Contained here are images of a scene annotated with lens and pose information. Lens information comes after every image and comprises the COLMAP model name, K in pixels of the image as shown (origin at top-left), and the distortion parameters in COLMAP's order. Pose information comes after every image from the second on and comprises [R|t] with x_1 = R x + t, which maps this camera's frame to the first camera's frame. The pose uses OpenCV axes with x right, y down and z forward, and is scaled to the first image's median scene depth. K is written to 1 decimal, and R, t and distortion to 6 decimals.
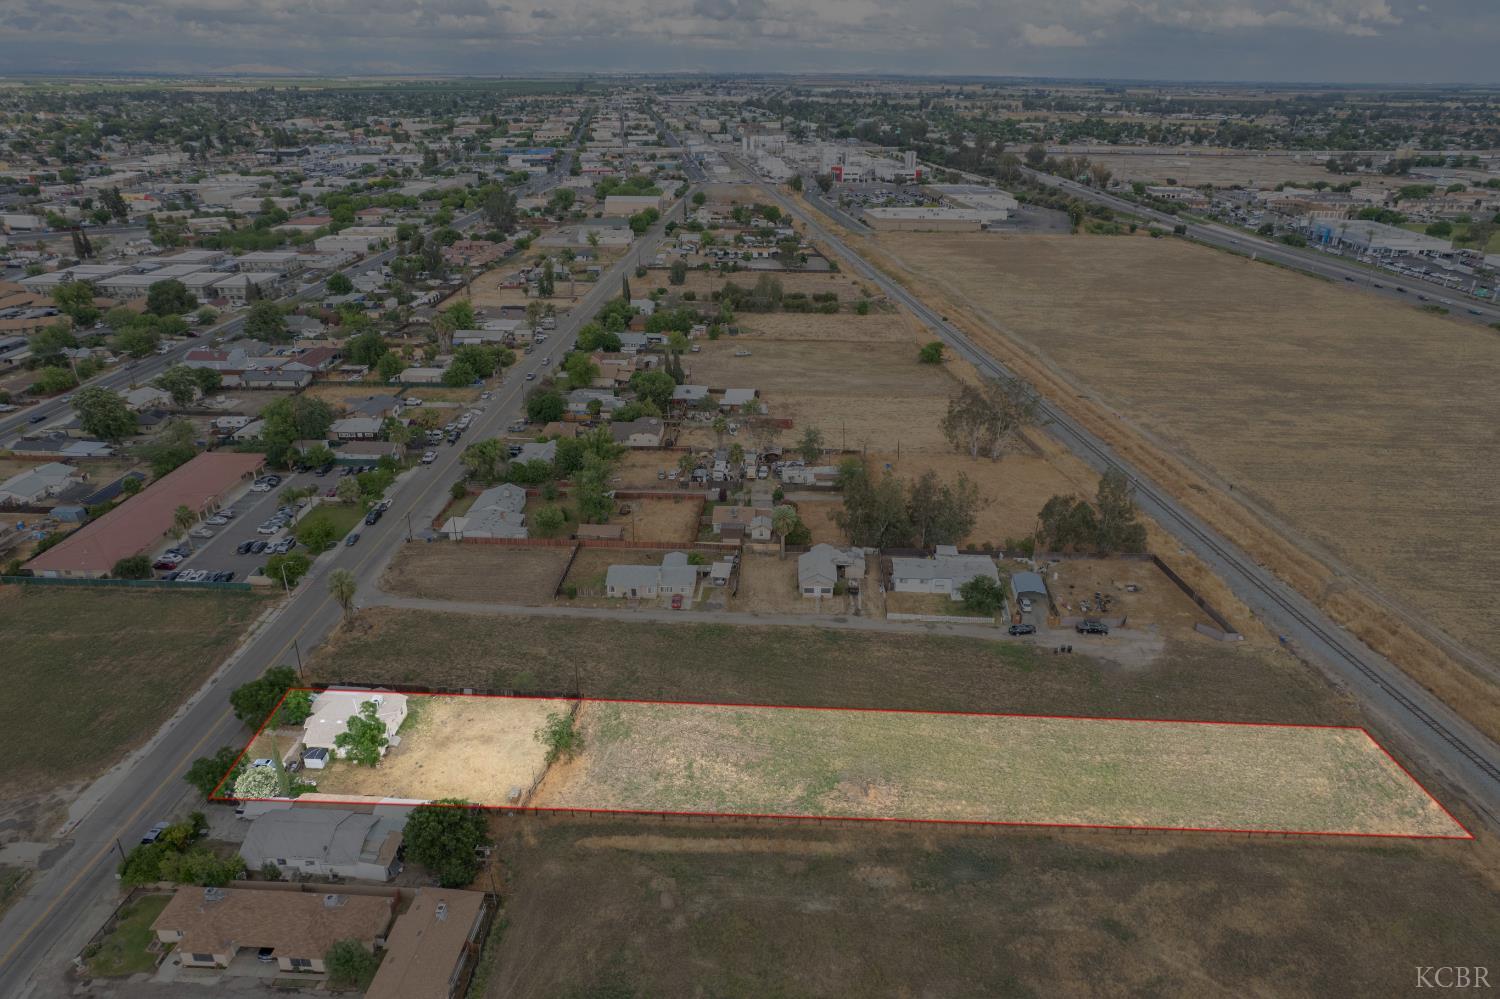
lens RADIAL K [[946.2, 0, 750.0], [0, 946.2, 499.5], [0, 0, 1]] dist [-0.080956, 0.075508]
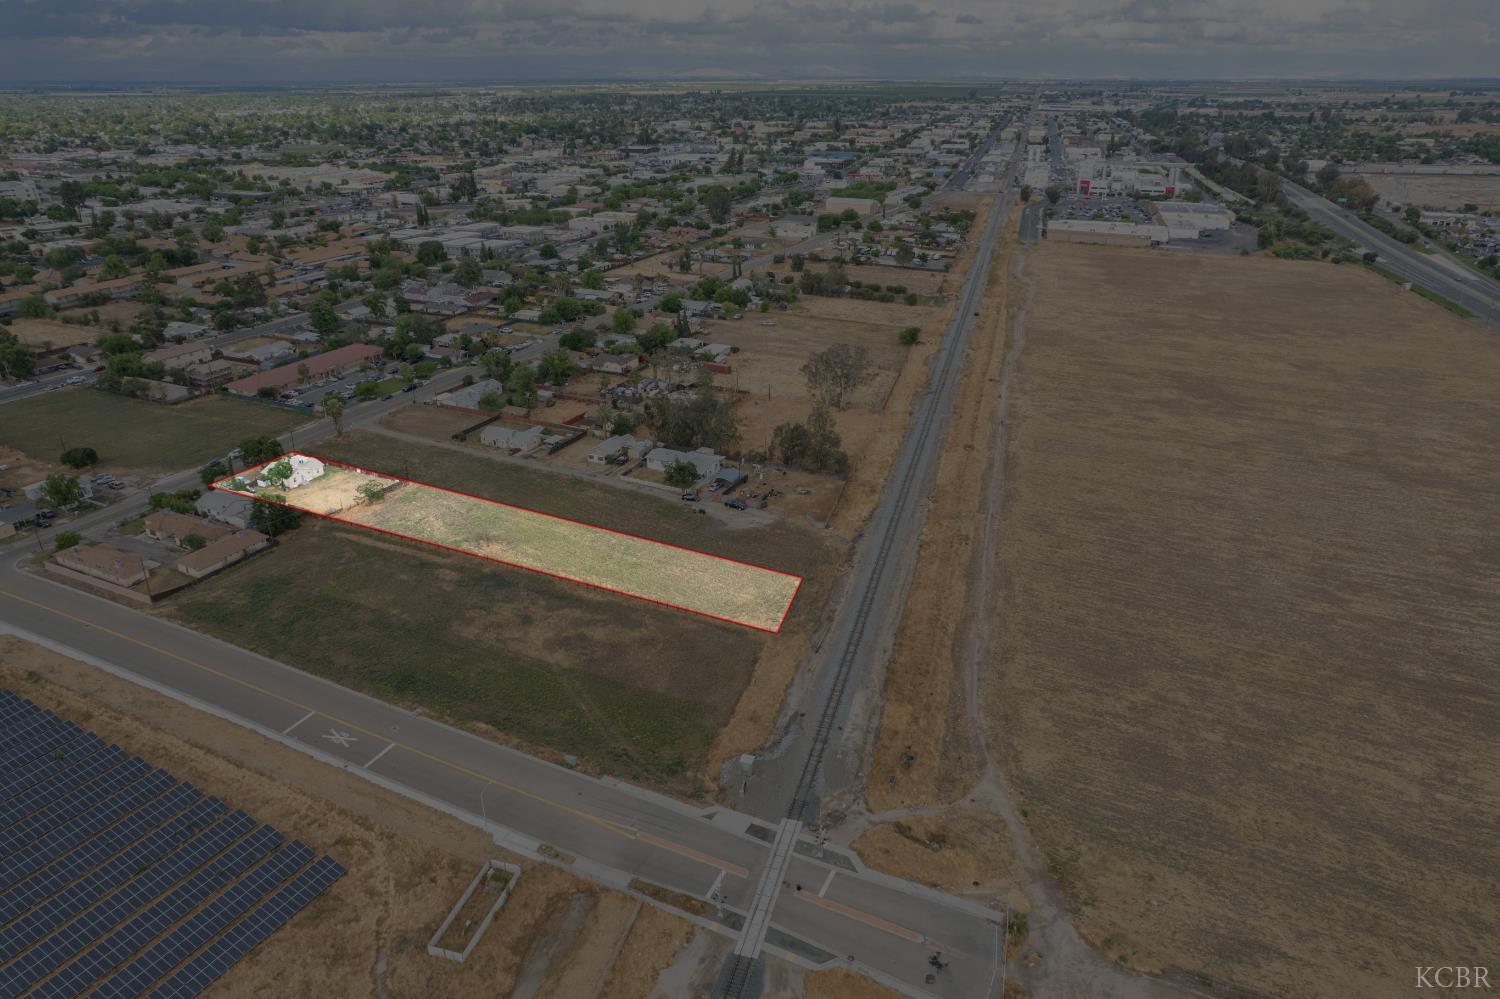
lens RADIAL K [[946.2, 0, 750.0], [0, 946.2, 499.5], [0, 0, 1]] dist [-0.080956, 0.075508]
pose [[0.917855, 0.156026, -0.364963, 0.763240], [-0.157440, 0.987184, 0.026084, 0.076165], [0.364356, 0.033519, 0.930657, -0.261591]]
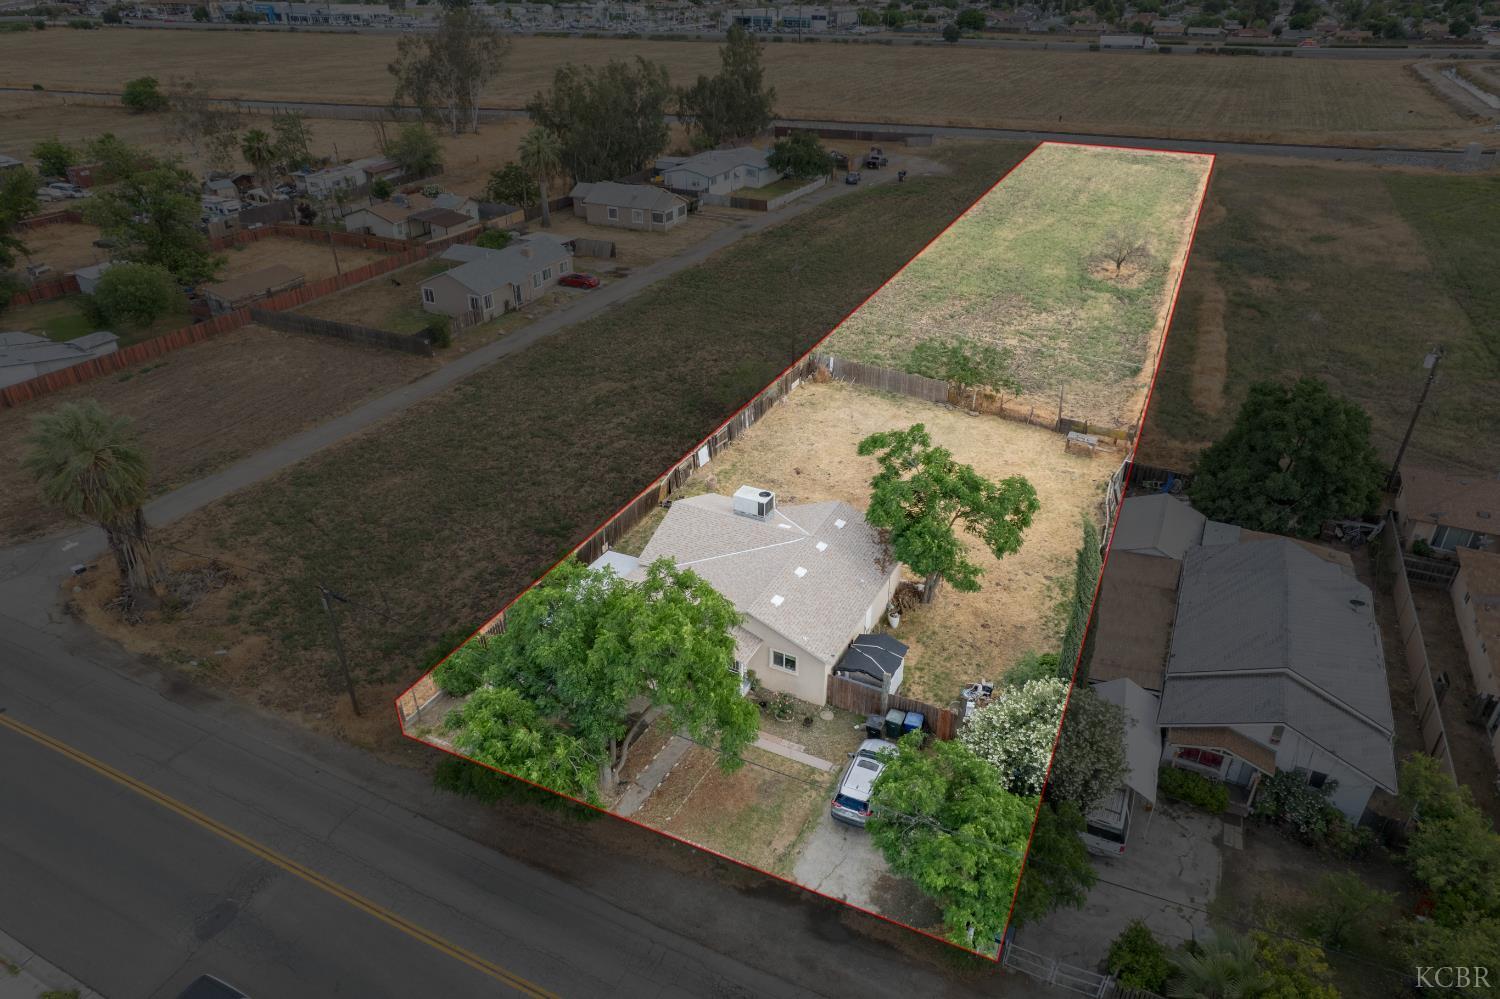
lens RADIAL K [[946.2, 0, 750.0], [0, 946.2, 499.5], [0, 0, 1]] dist [-0.080956, 0.075508]
pose [[0.371212, -0.454327, 0.809808, -0.485048], [0.380982, 0.869856, 0.313375, 0.075462], [-0.846791, 0.192194, 0.495991, 0.597965]]
